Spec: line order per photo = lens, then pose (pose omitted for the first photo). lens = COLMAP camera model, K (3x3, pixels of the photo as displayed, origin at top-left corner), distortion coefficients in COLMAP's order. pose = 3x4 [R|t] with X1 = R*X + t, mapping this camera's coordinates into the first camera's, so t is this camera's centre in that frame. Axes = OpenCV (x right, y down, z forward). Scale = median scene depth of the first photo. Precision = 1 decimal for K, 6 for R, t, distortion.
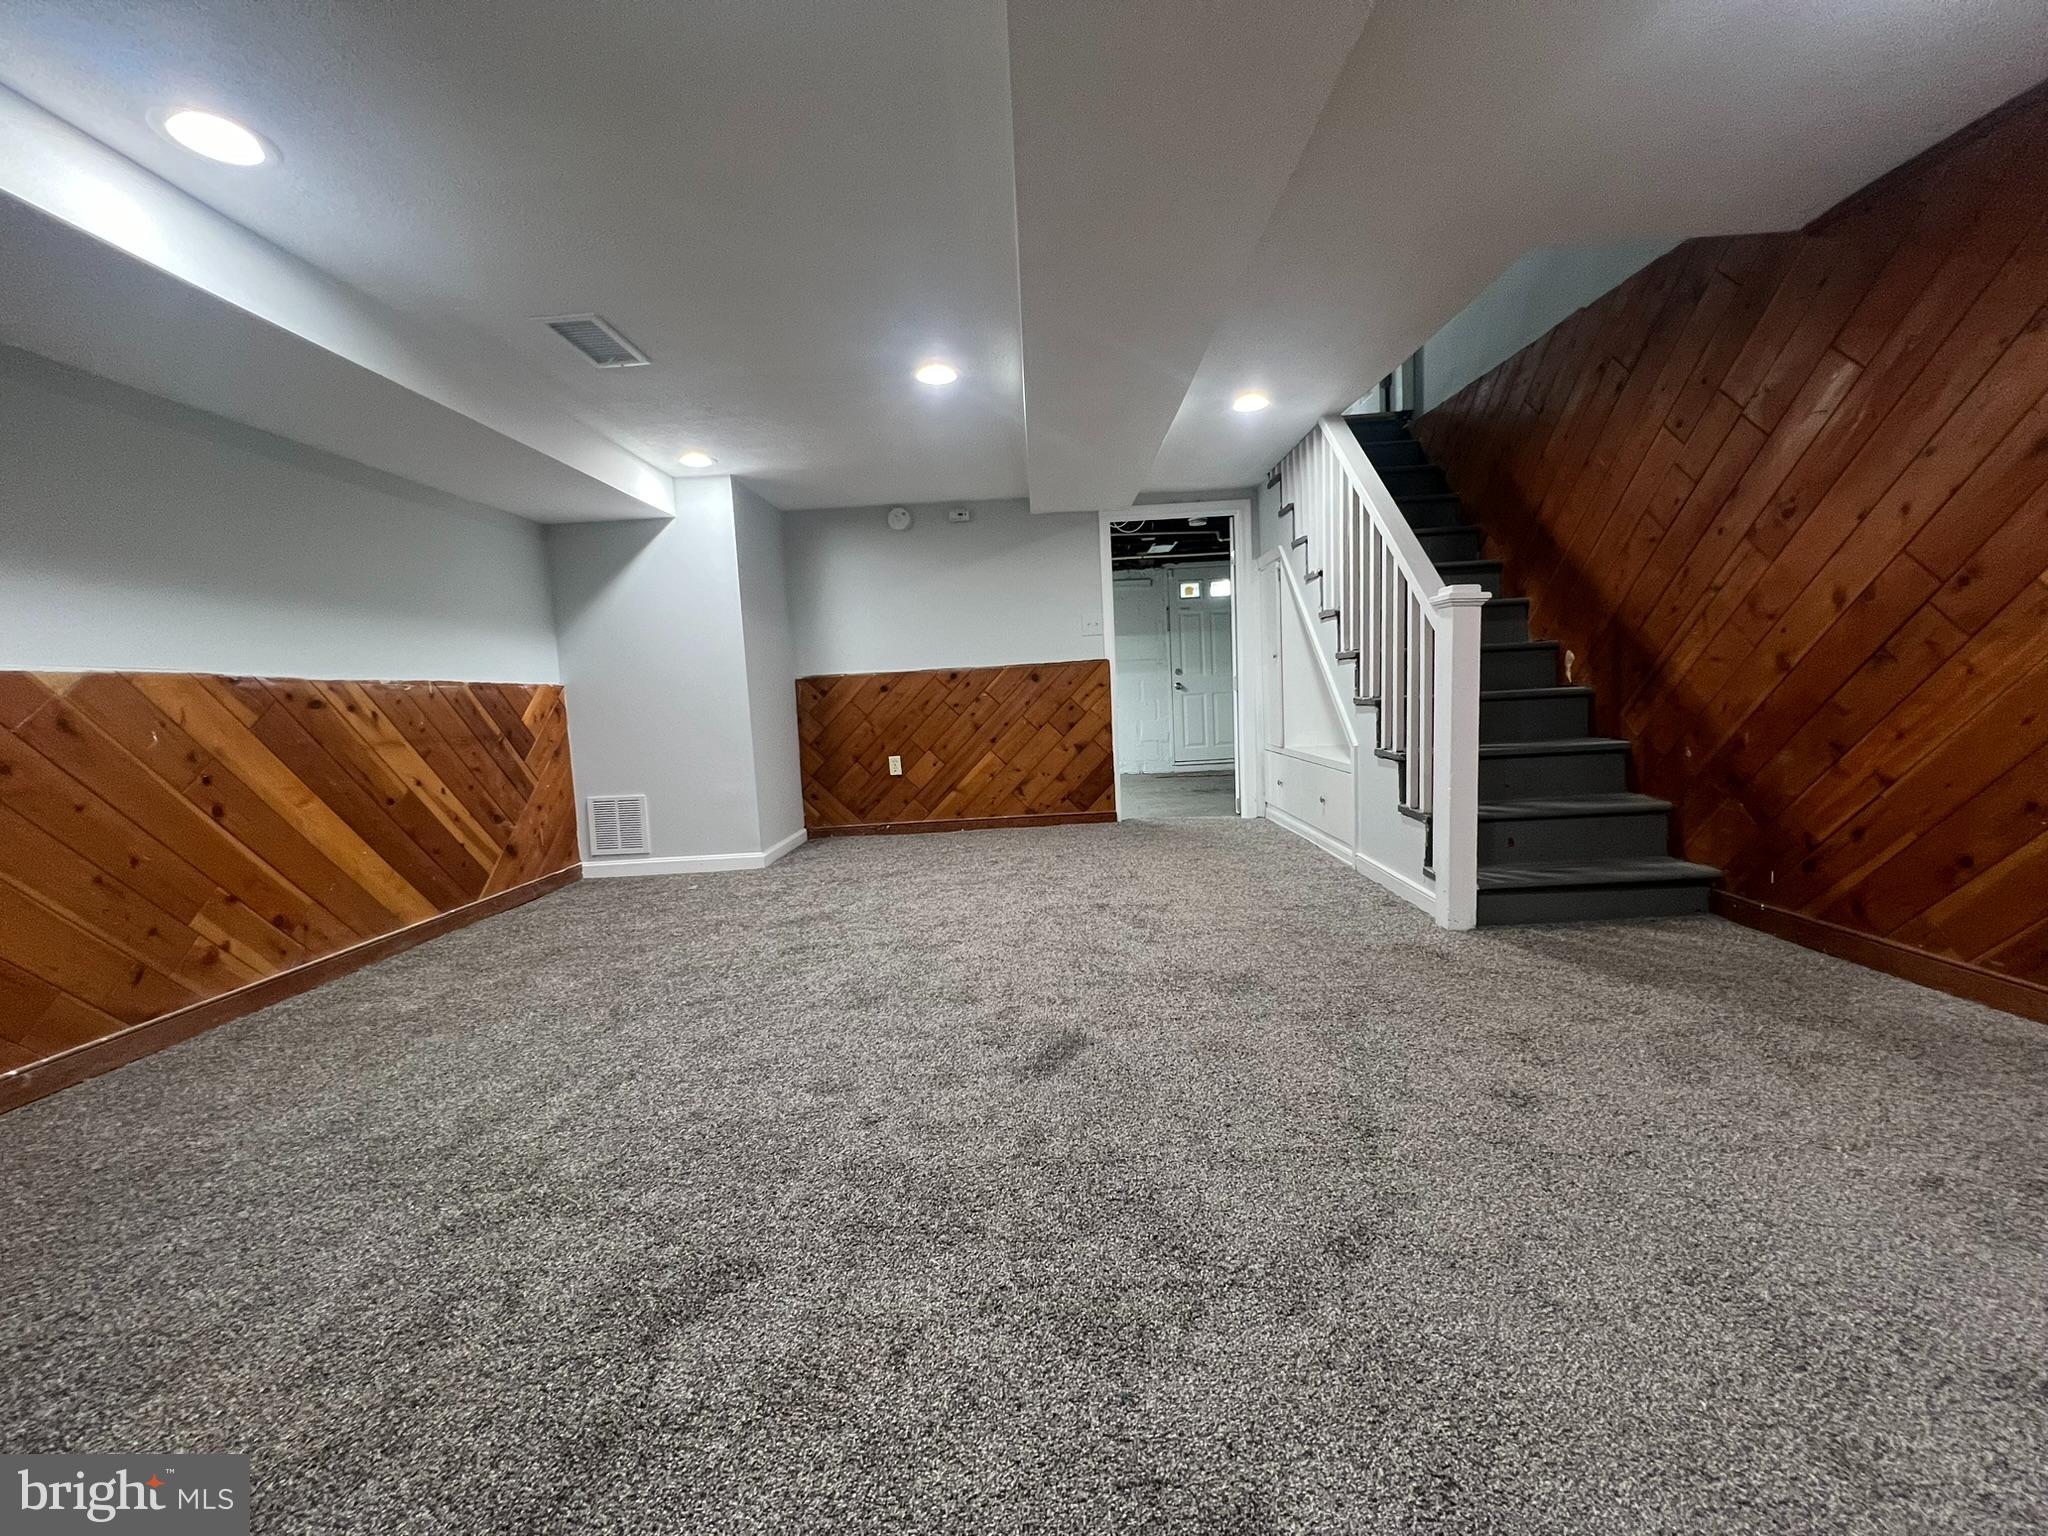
lens RADIAL K [[820.1, 0, 1022.9], [0, 820.1, 767.9], [0, 0, 1]] dist [-0.001685, 0.000287]
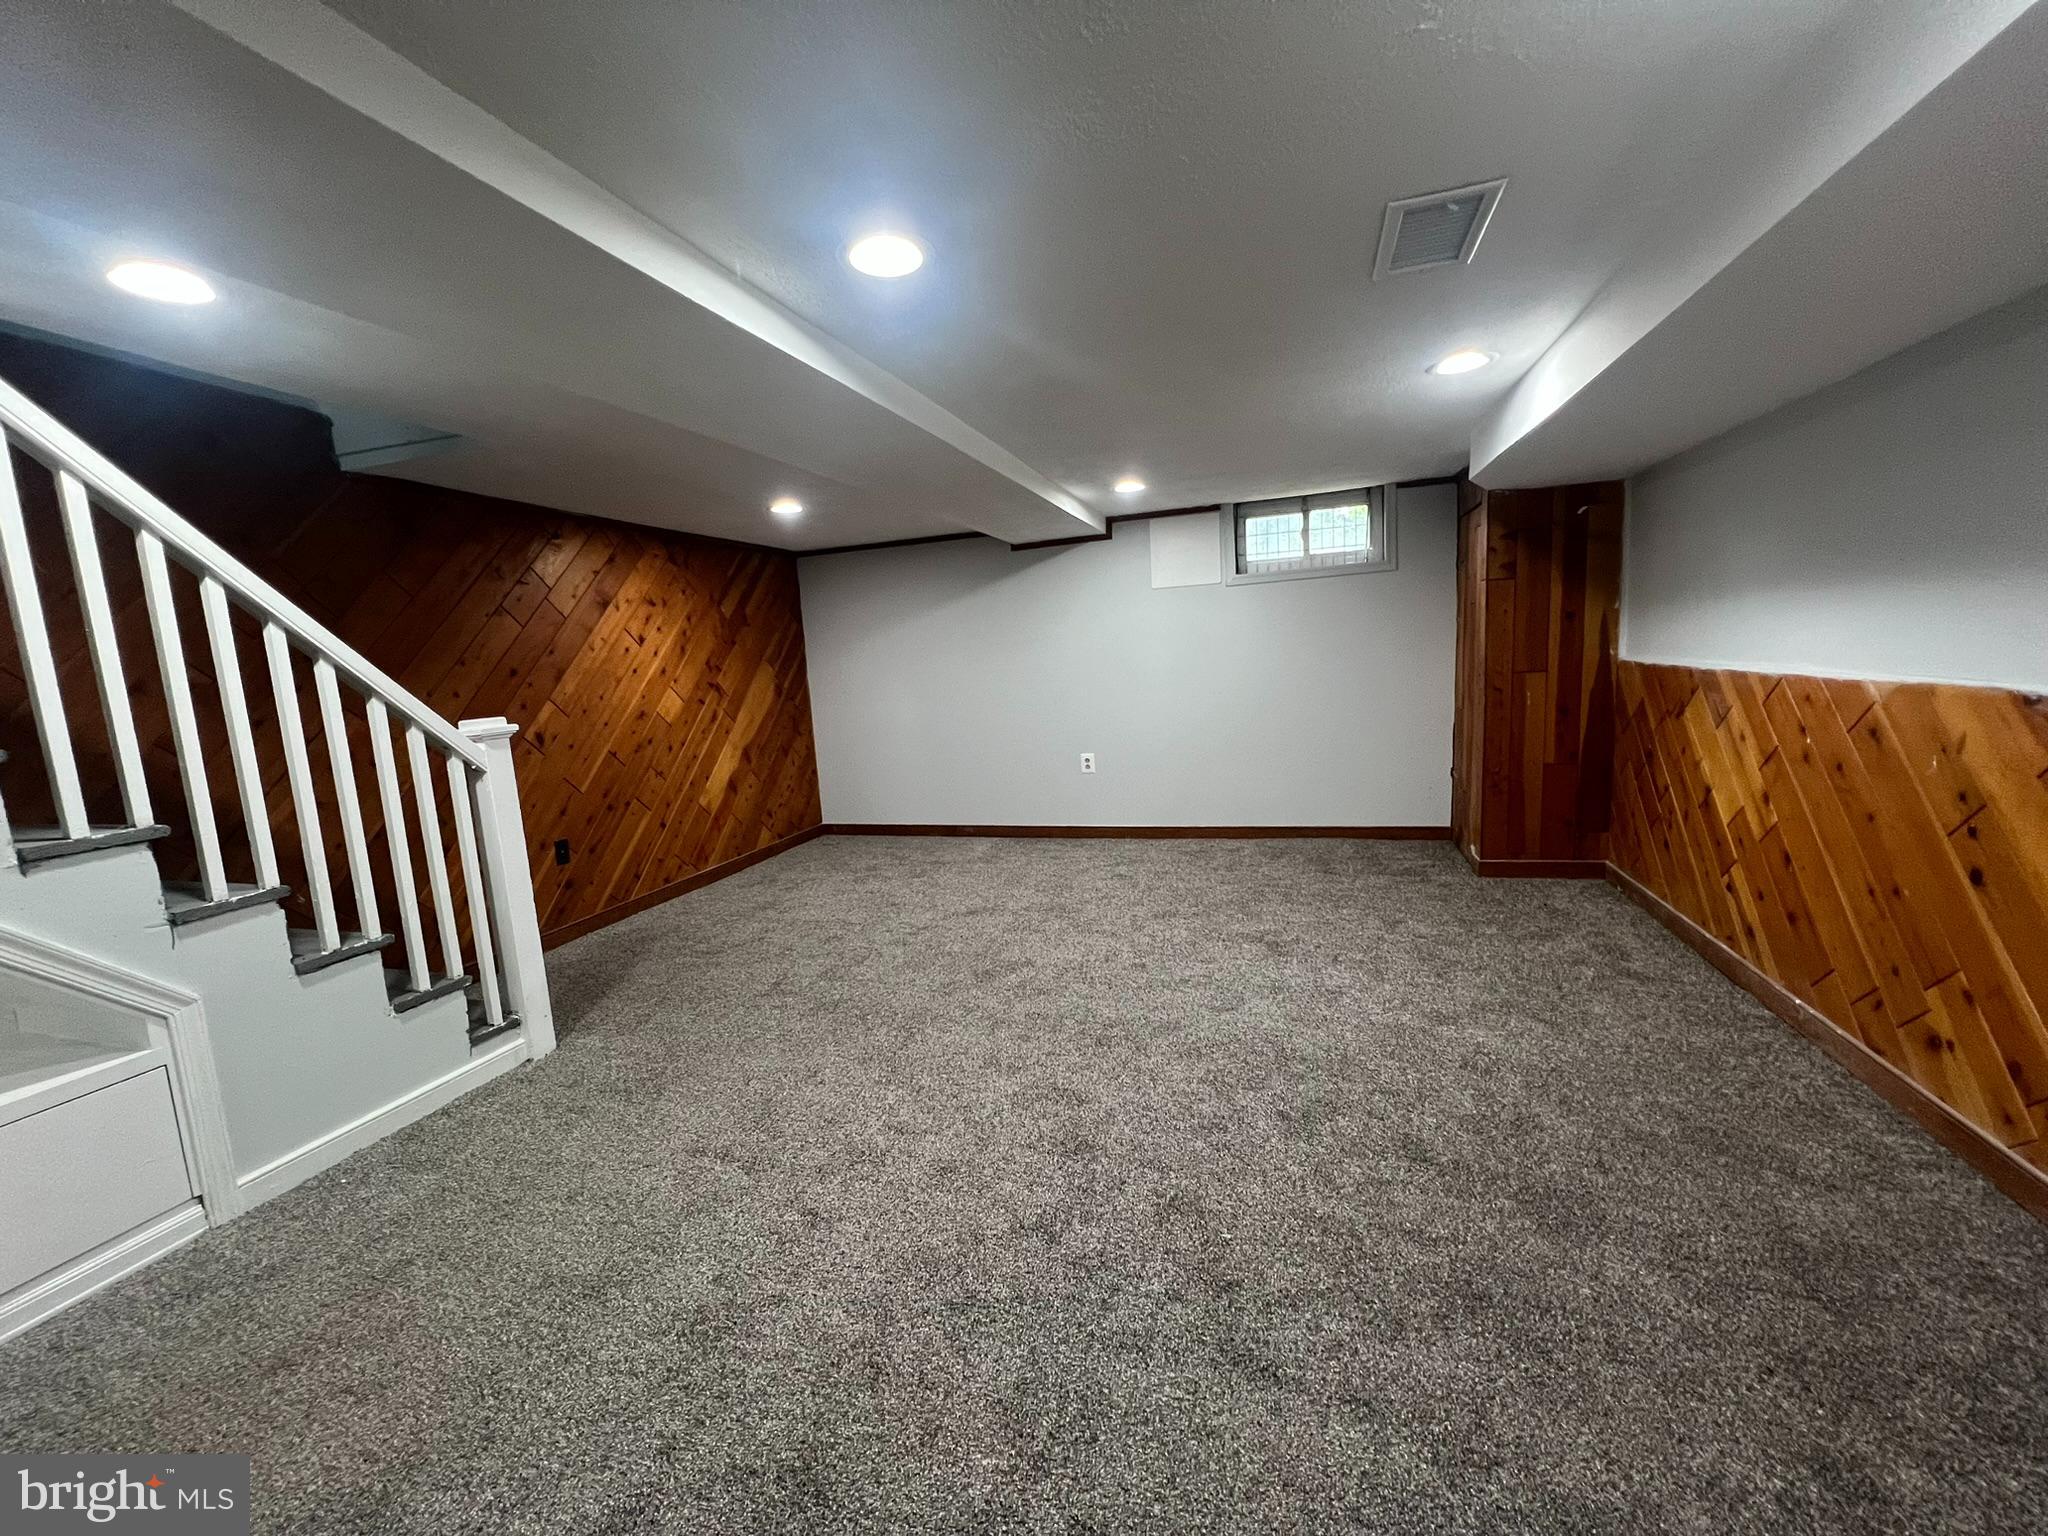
lens RADIAL K [[820.1, 0, 1025.2], [0, 820.1, 768.2], [0, 0, 1]] dist [-0.001685, 0.000287]
pose [[-0.949256, 0.065295, 0.307651, -0.339564], [0.133110, 0.969688, 0.204906, -0.248884], [-0.284946, 0.235460, -0.929174, 1.561890]]
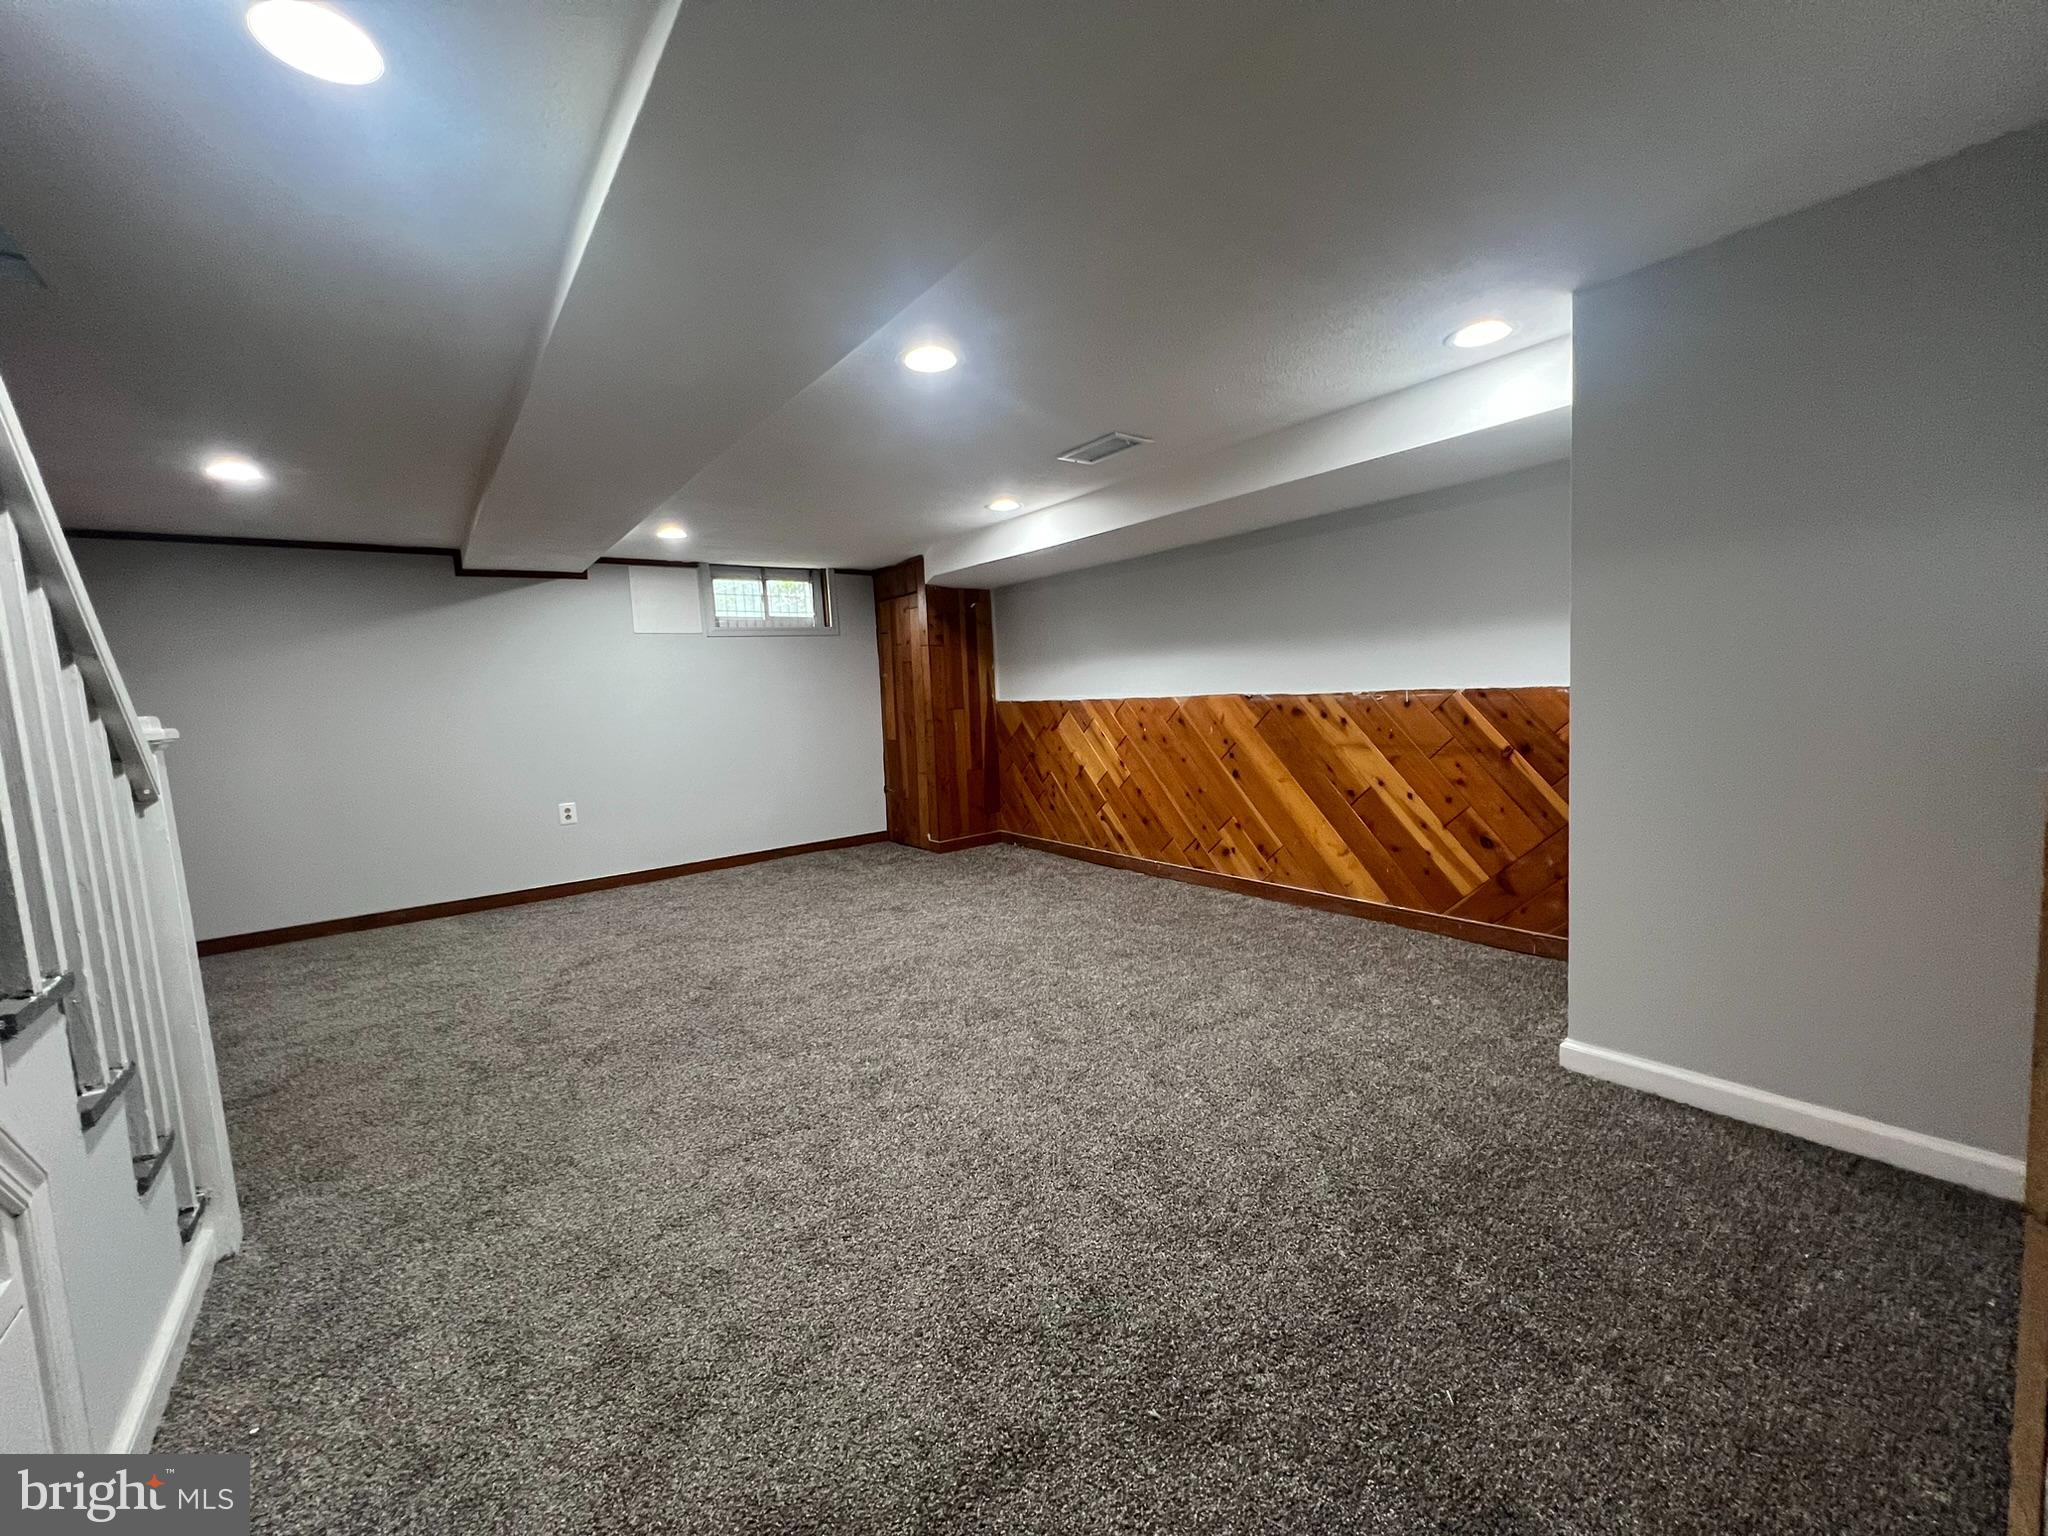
lens RADIAL K [[820.1, 0, 1018.0], [0, 820.1, 772.0], [0, 0, 1]] dist [-0.001685, 0.000287]
pose [[-0.785441, 0.146469, -0.601356, 0.340567], [0.033511, 0.980234, 0.194981, -0.249261], [0.618029, 0.132994, -0.774824, 1.693899]]
